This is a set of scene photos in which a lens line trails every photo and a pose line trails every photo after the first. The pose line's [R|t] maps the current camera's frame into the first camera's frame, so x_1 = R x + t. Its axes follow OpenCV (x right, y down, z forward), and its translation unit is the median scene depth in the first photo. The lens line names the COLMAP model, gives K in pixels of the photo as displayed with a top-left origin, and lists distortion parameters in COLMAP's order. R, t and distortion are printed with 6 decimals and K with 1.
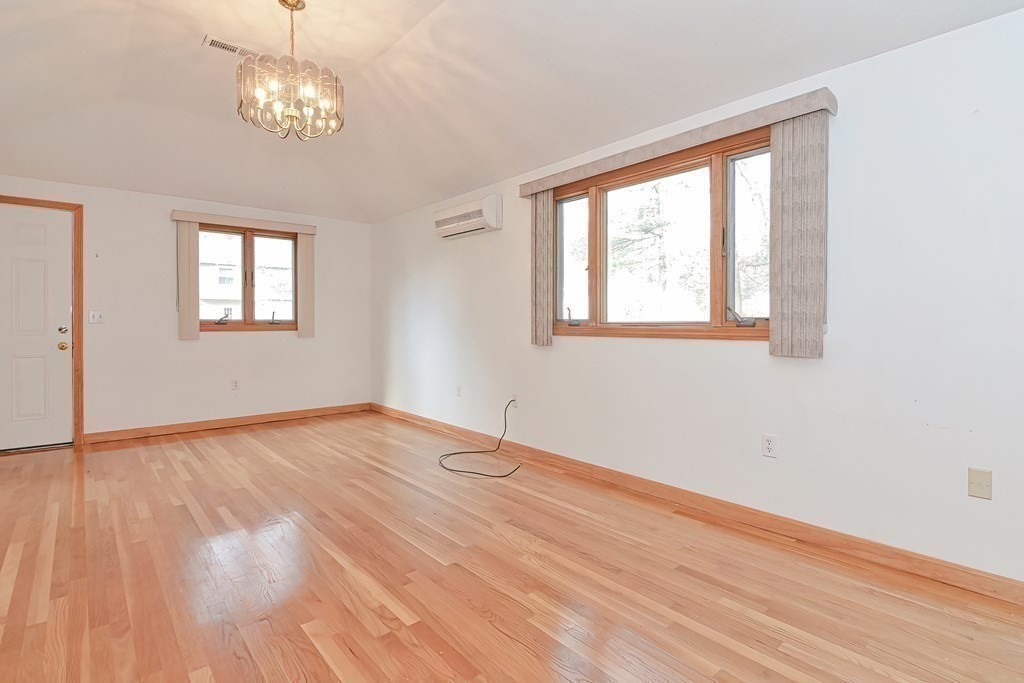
lens RADIAL K [[510.0, 0, 518.7], [0, 510.0, 341.3], [0, 0, 1]] dist [0.000730, -0.000846]
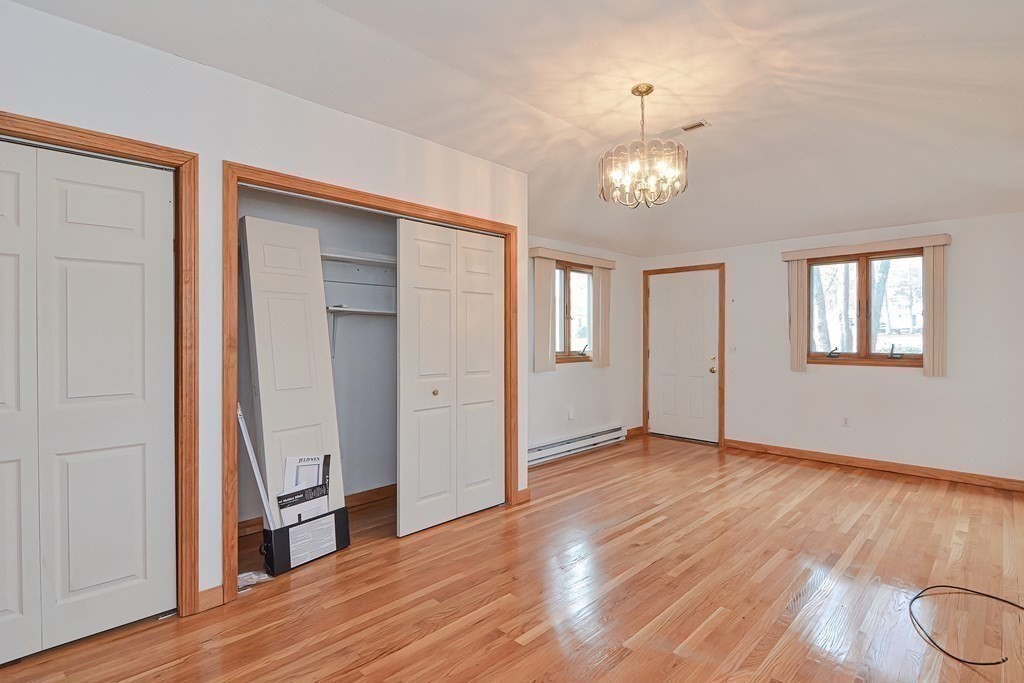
lens RADIAL K [[510.0, 0, 518.7], [0, 510.0, 341.3], [0, 0, 1]] dist [0.000730, -0.000846]
pose [[0.066812, 0.011035, -0.997705, 0.402778], [-0.034584, 0.999364, 0.008737, -0.058804], [0.997166, 0.033921, 0.067151, 0.387959]]
